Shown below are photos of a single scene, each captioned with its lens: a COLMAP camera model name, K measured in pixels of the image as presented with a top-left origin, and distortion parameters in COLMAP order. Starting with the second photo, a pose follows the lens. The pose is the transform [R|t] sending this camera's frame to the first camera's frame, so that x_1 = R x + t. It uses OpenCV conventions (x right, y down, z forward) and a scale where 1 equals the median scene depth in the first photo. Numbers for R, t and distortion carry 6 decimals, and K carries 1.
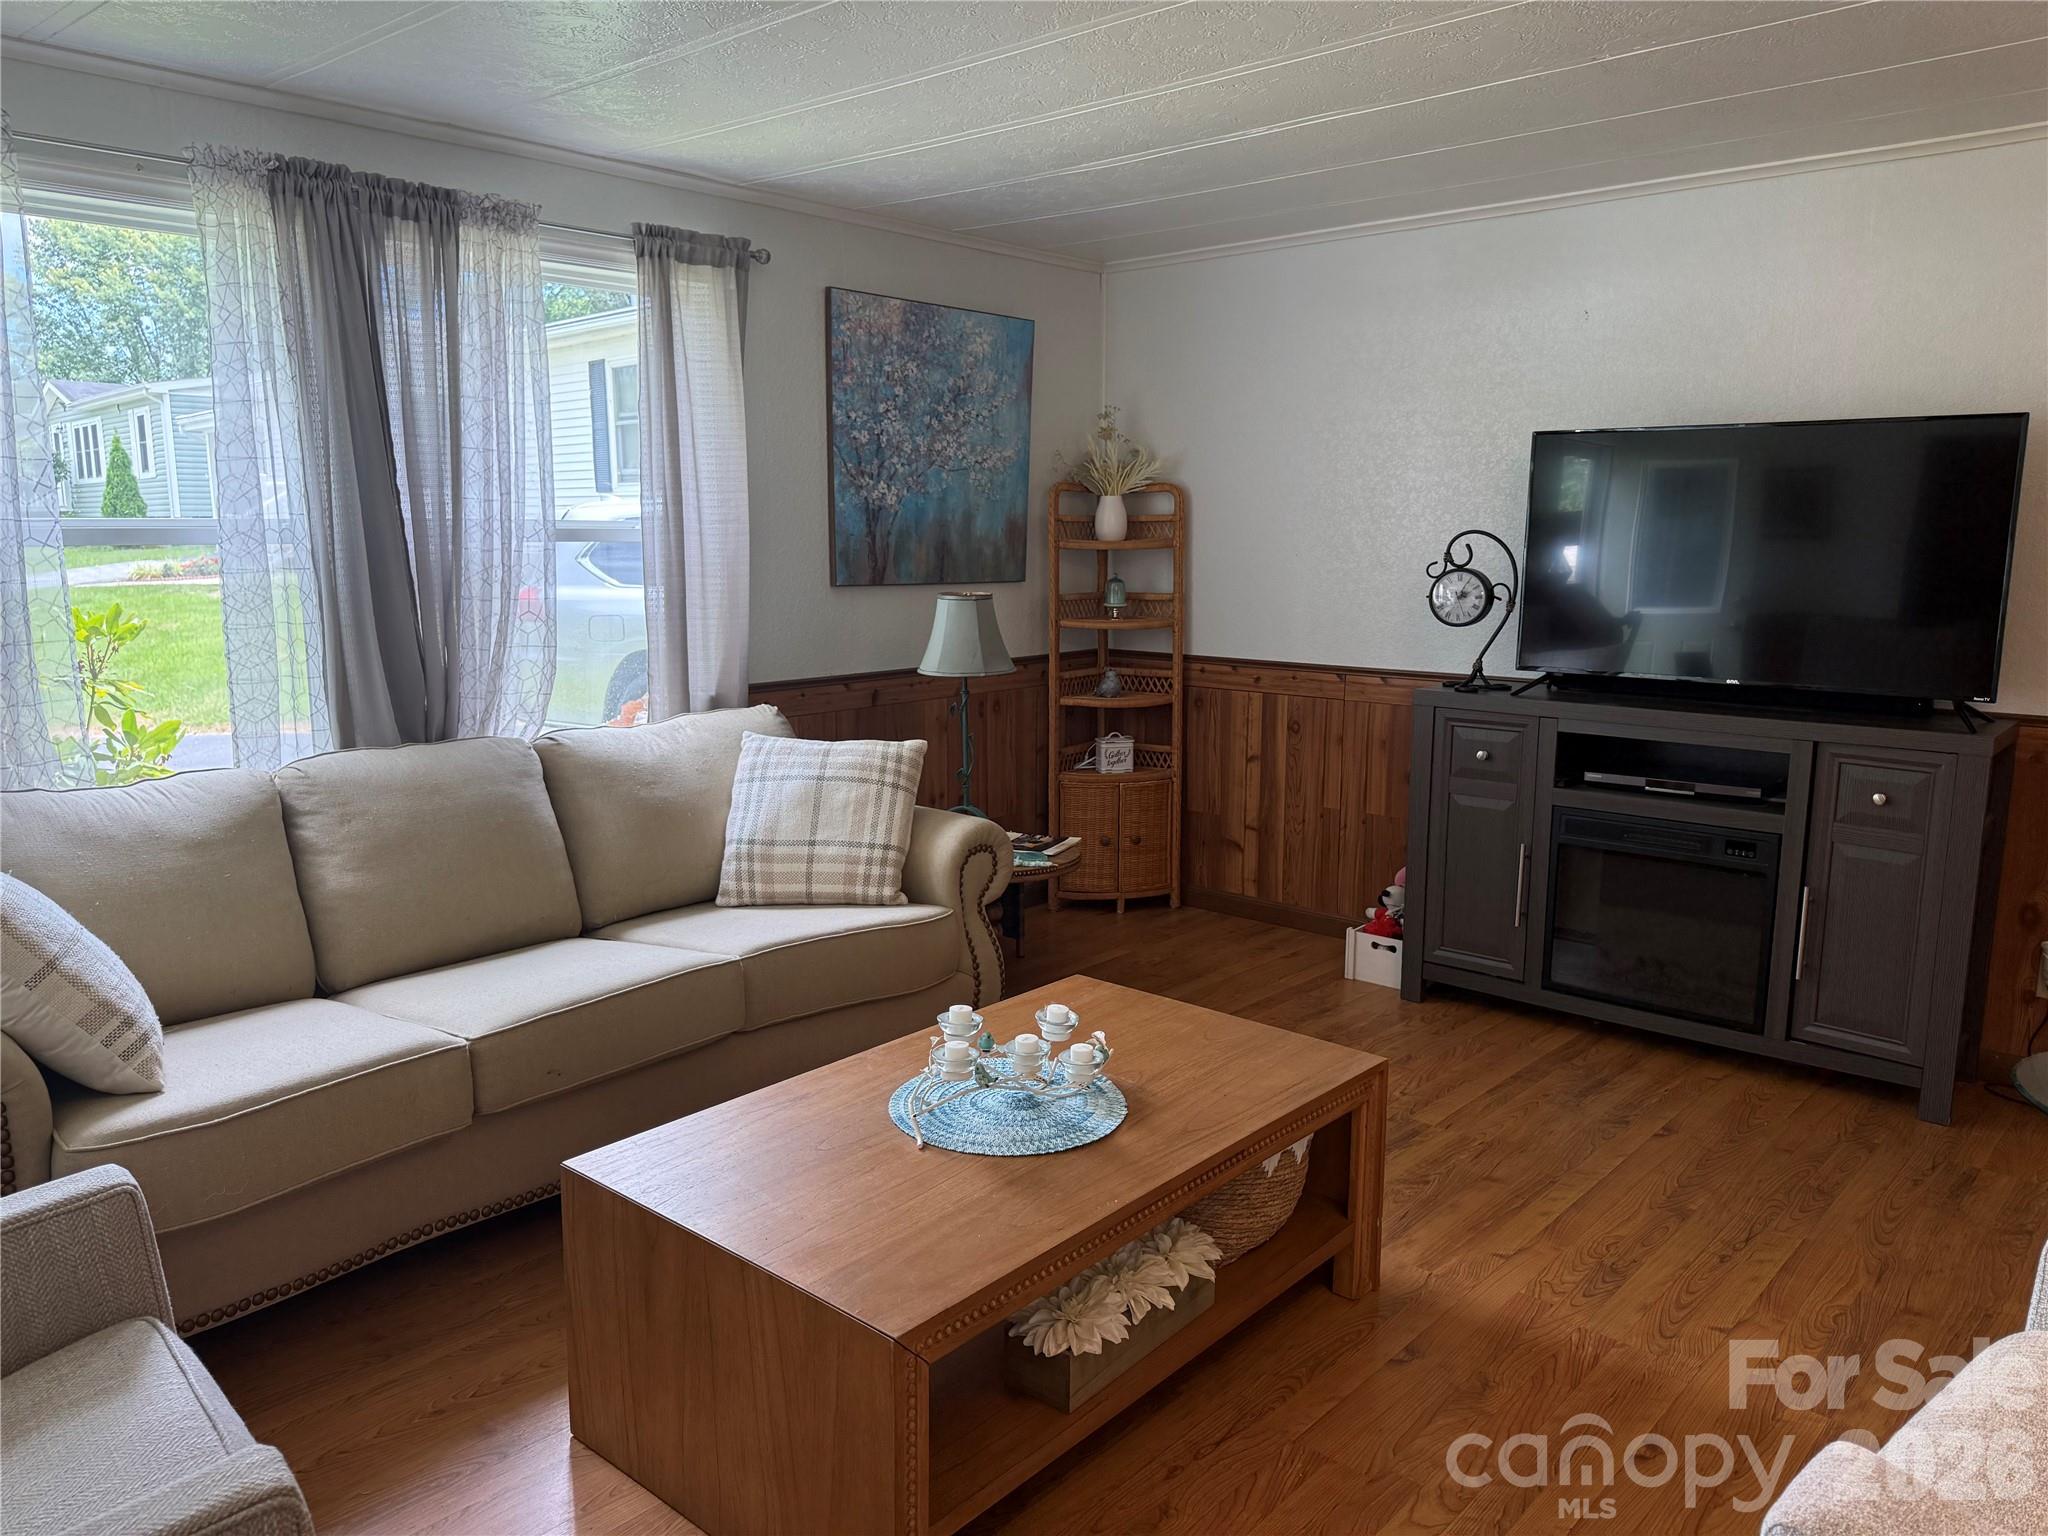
lens RADIAL K [[1433.9, 0, 1027.7], [0, 1433.9, 772.2], [0, 0, 1]] dist [0.140432, -0.202735]
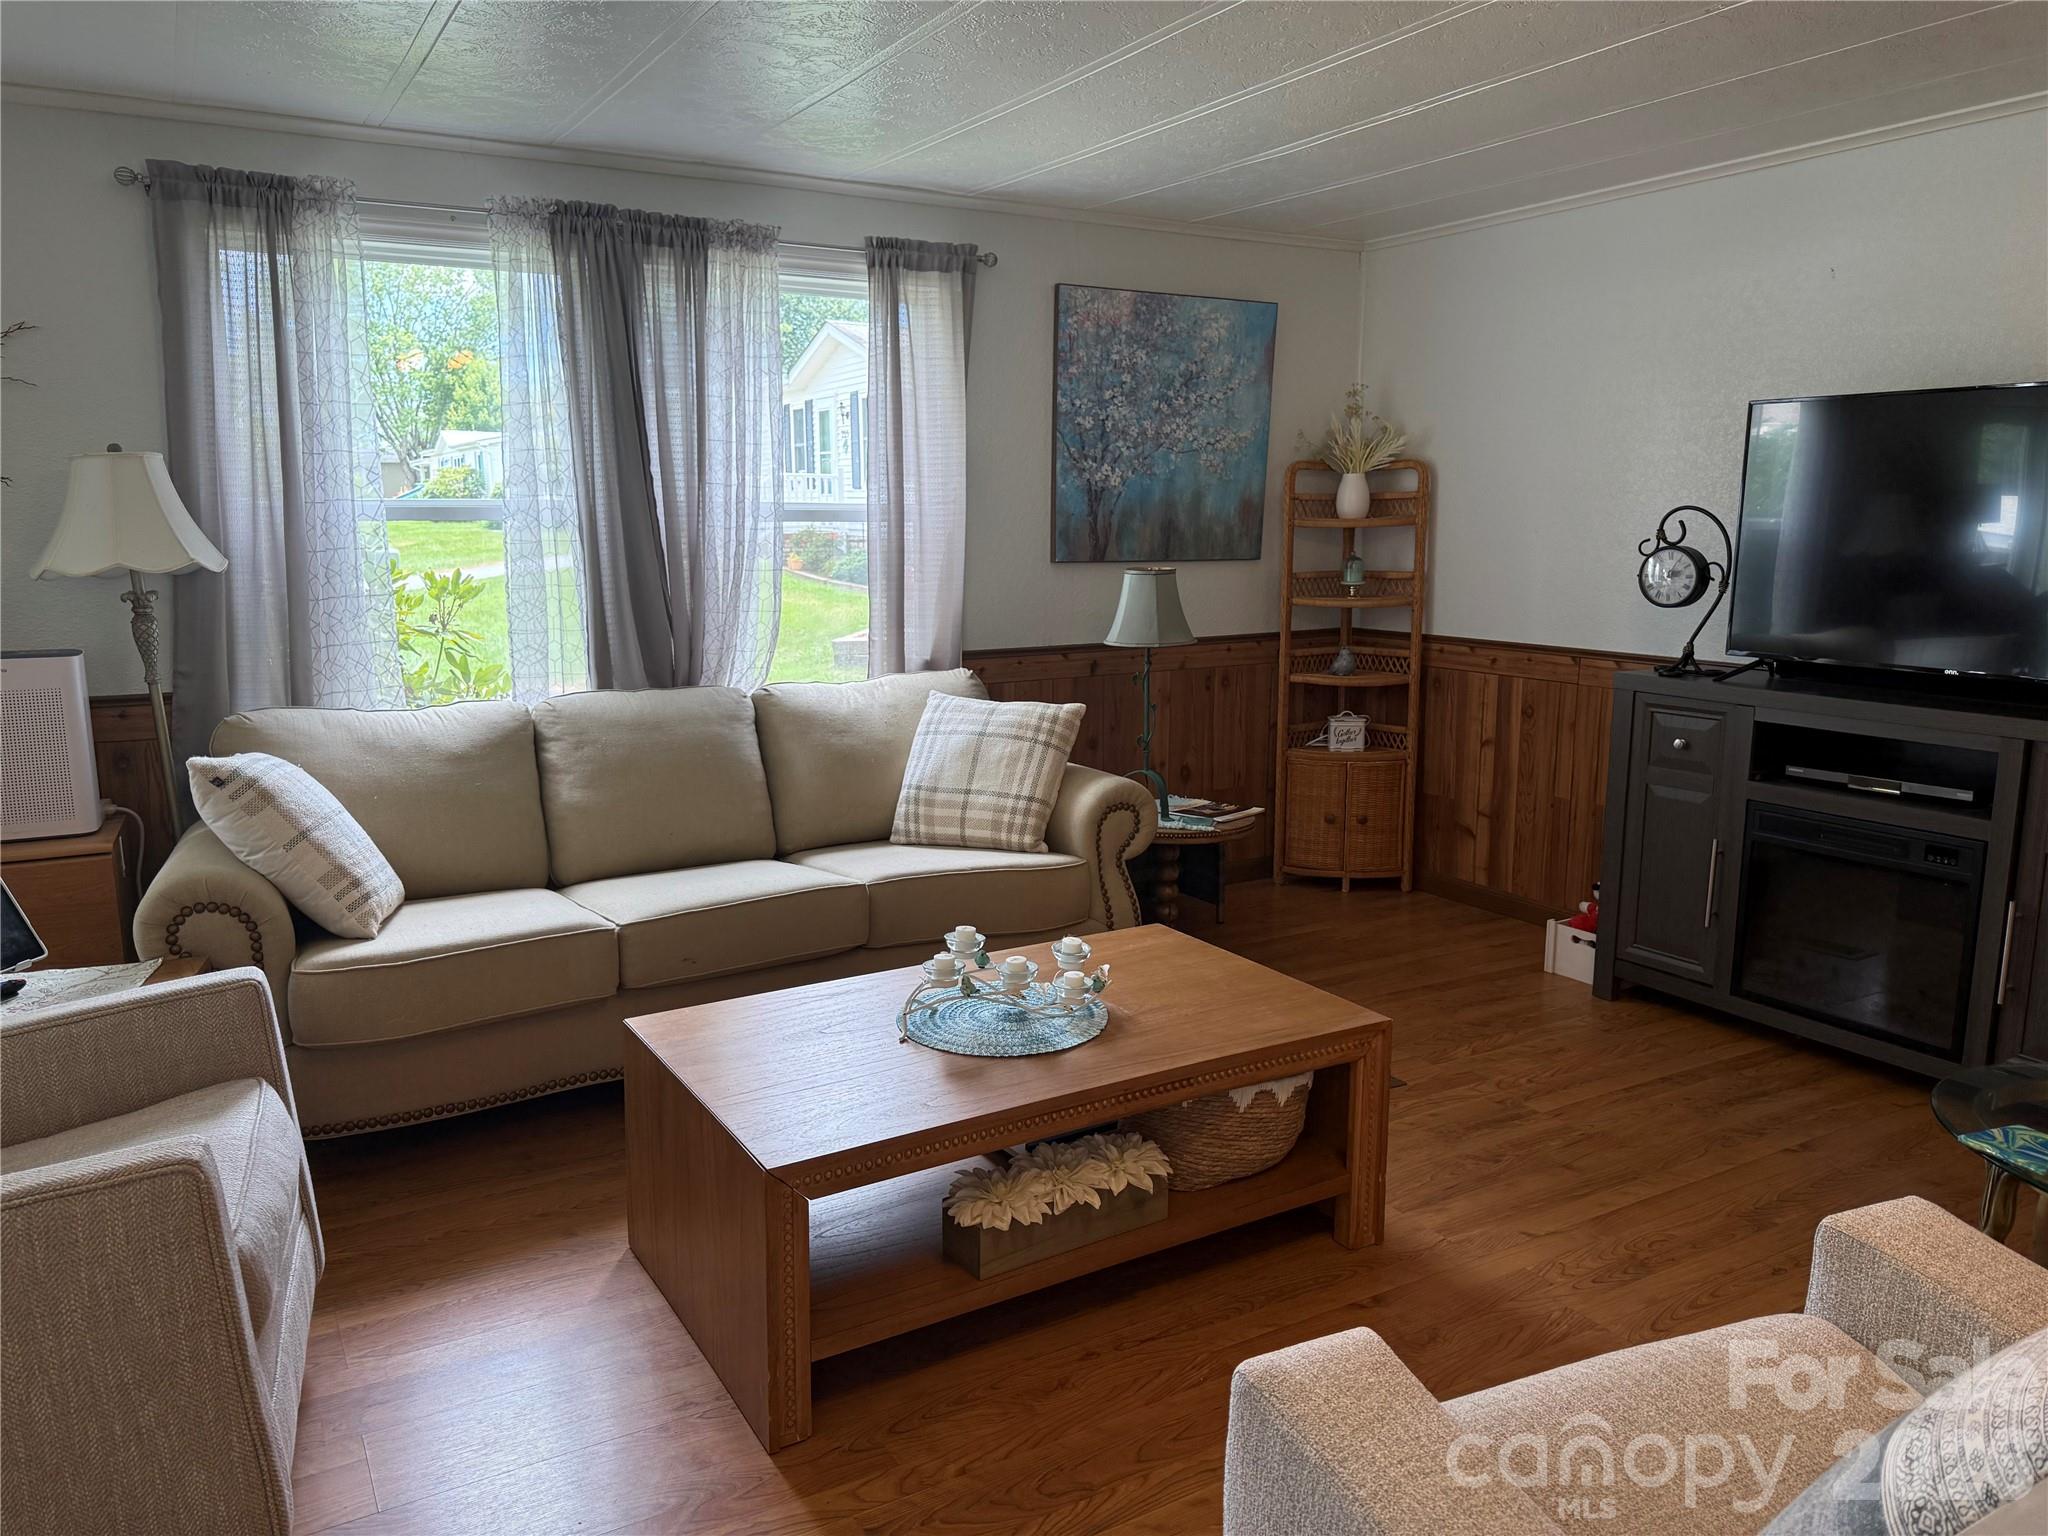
lens RADIAL K [[1433.8, 0, 1024.0], [0, 1433.8, 768.0], [0, 0, 1]] dist [0.169573, -0.318175]
pose [[0.953125, 0.050571, -0.298320, 0.195241], [-0.048926, 0.998718, 0.012986, 0.012924], [0.298595, 0.002219, 0.954377, -0.037389]]
